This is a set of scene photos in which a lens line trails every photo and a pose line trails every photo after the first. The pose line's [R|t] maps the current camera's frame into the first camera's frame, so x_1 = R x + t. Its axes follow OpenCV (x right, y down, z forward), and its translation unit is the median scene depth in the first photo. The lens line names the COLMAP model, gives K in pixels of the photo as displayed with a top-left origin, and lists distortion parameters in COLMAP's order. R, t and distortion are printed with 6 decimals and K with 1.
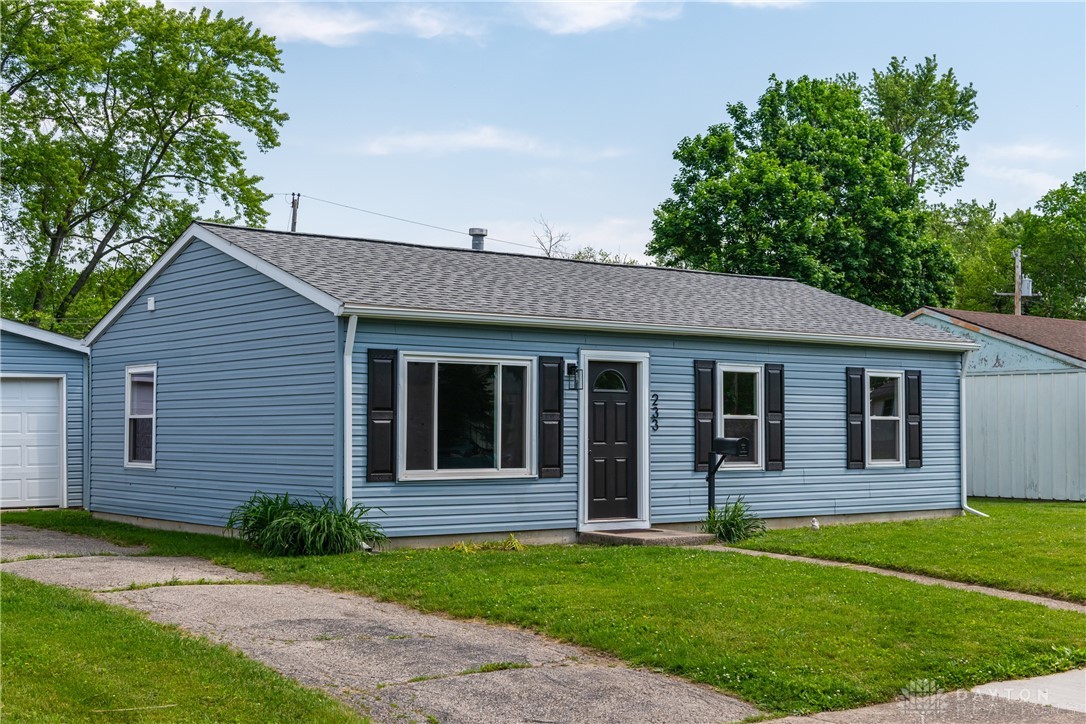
lens RADIAL K [[1457.5, 0, 581.9], [0, 1457.5, 363.1], [0, 0, 1]] dist [0.000994, -0.018069]
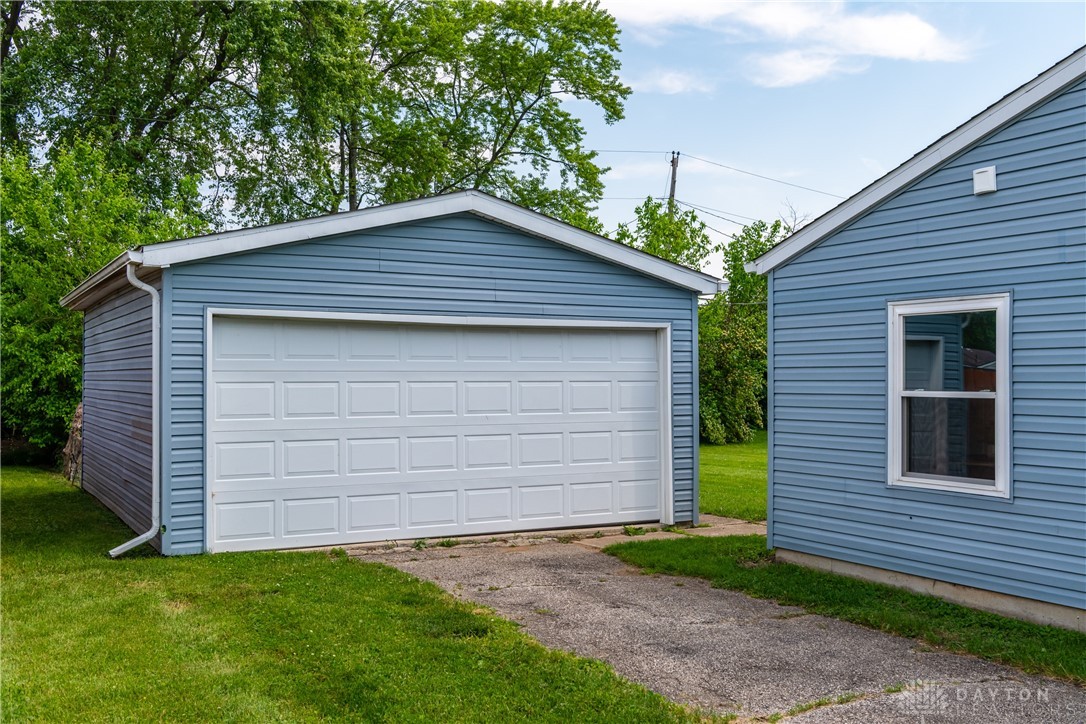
lens RADIAL K [[1065.1, 0, 543.0], [0, 1065.1, 362.0], [0, 0, 1]] dist [-0.001145, 0.001665]
pose [[0.988055, 0.001889, -0.154089, -0.372944], [0.002641, 0.999570, 0.029192, 0.012371], [0.154078, -0.029250, 0.987626, 0.567074]]
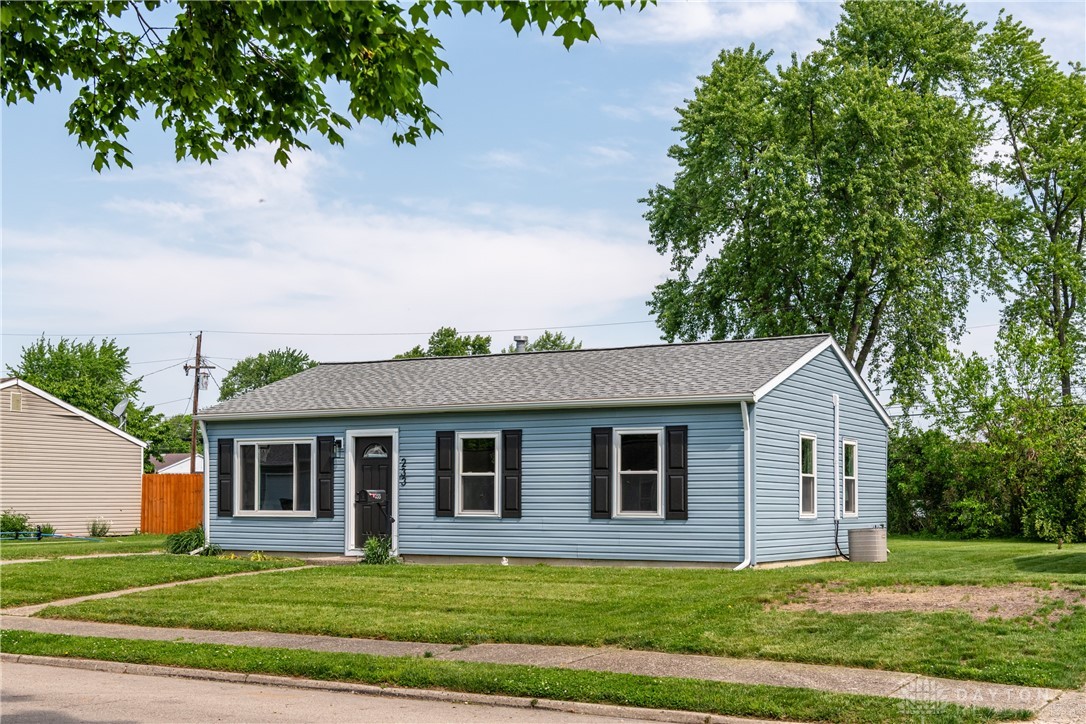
lens RADIAL K [[1411.7, 0, 487.4], [0, 1411.7, 364.8], [0, 0, 1]] dist [-0.028836, 0.006443]
pose [[0.362522, -0.087010, -0.927904, 1.164015], [0.044480, 0.996113, -0.076029, 0.033599], [0.930913, -0.013711, 0.364984, 0.529894]]
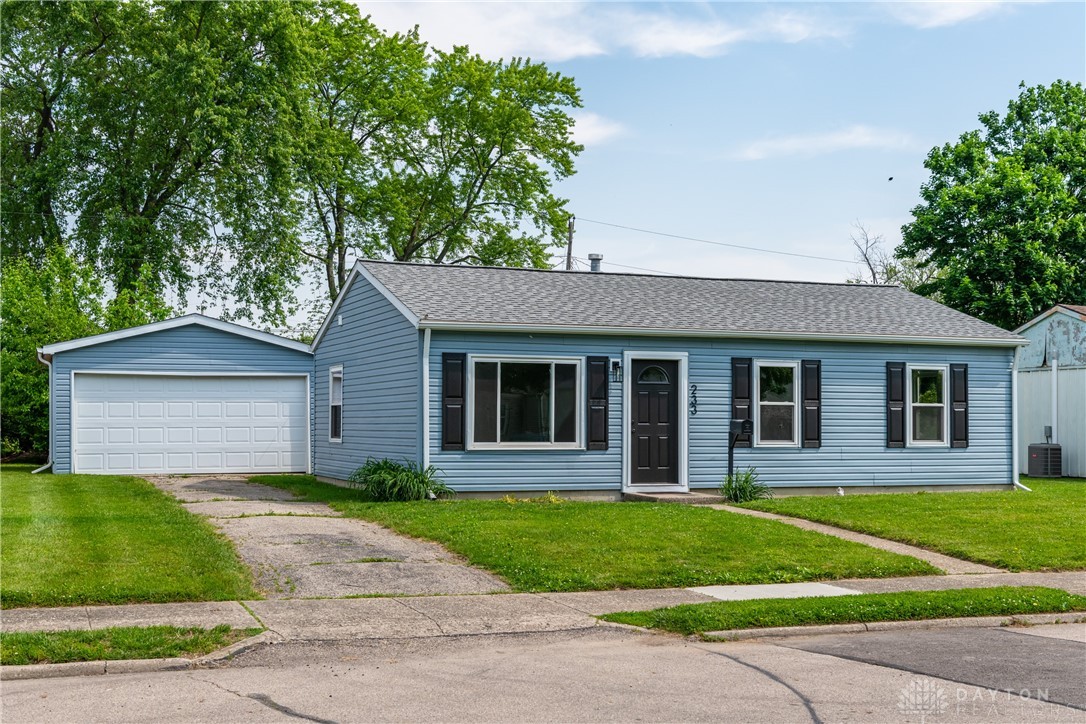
lens RADIAL K [[1402.8, 0, 543.0], [0, 1402.8, 362.0], [0, 0, 1]] dist [-0.002132, -0.001098]
pose [[0.953009, -0.010798, -0.302750, 0.260522], [0.011226, 0.999937, -0.000327, 0.000256], [0.302734, -0.003087, 0.953070, -0.168850]]
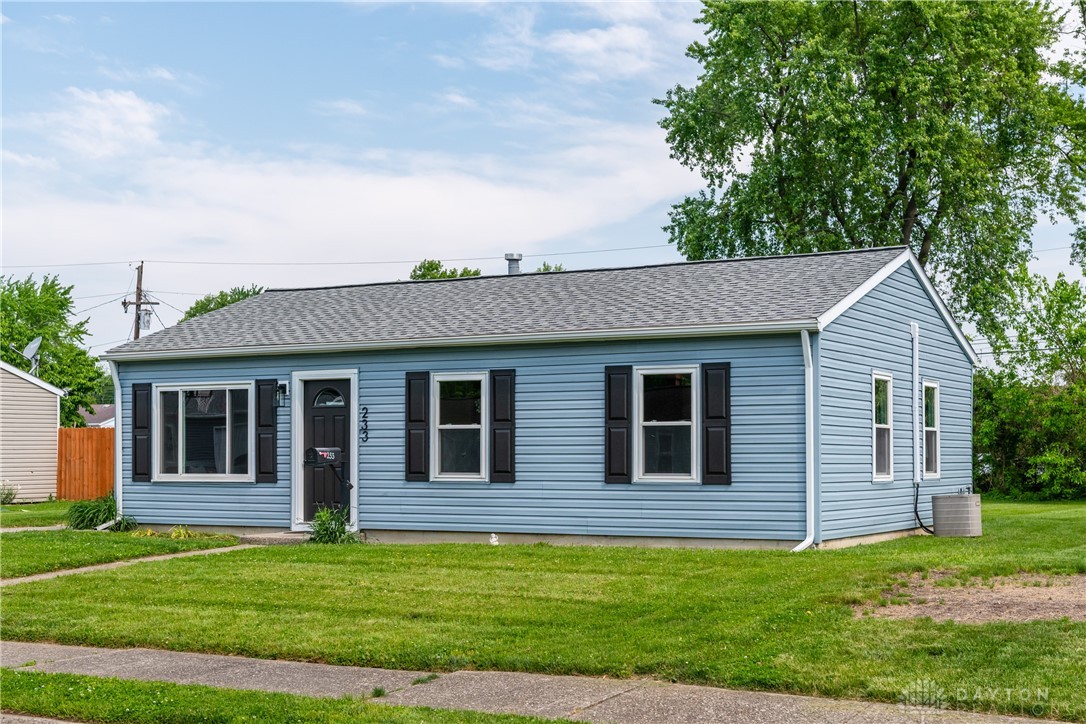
lens RADIAL K [[1466.9, 0, 543.0], [0, 1466.9, 362.0], [0, 0, 1]] dist [-0.005691, -0.014881]
pose [[0.401547, -0.056044, -0.914122, 0.966086], [0.049757, 0.997987, -0.039329, 0.032836], [0.914486, -0.029692, 0.403527, 0.613324]]
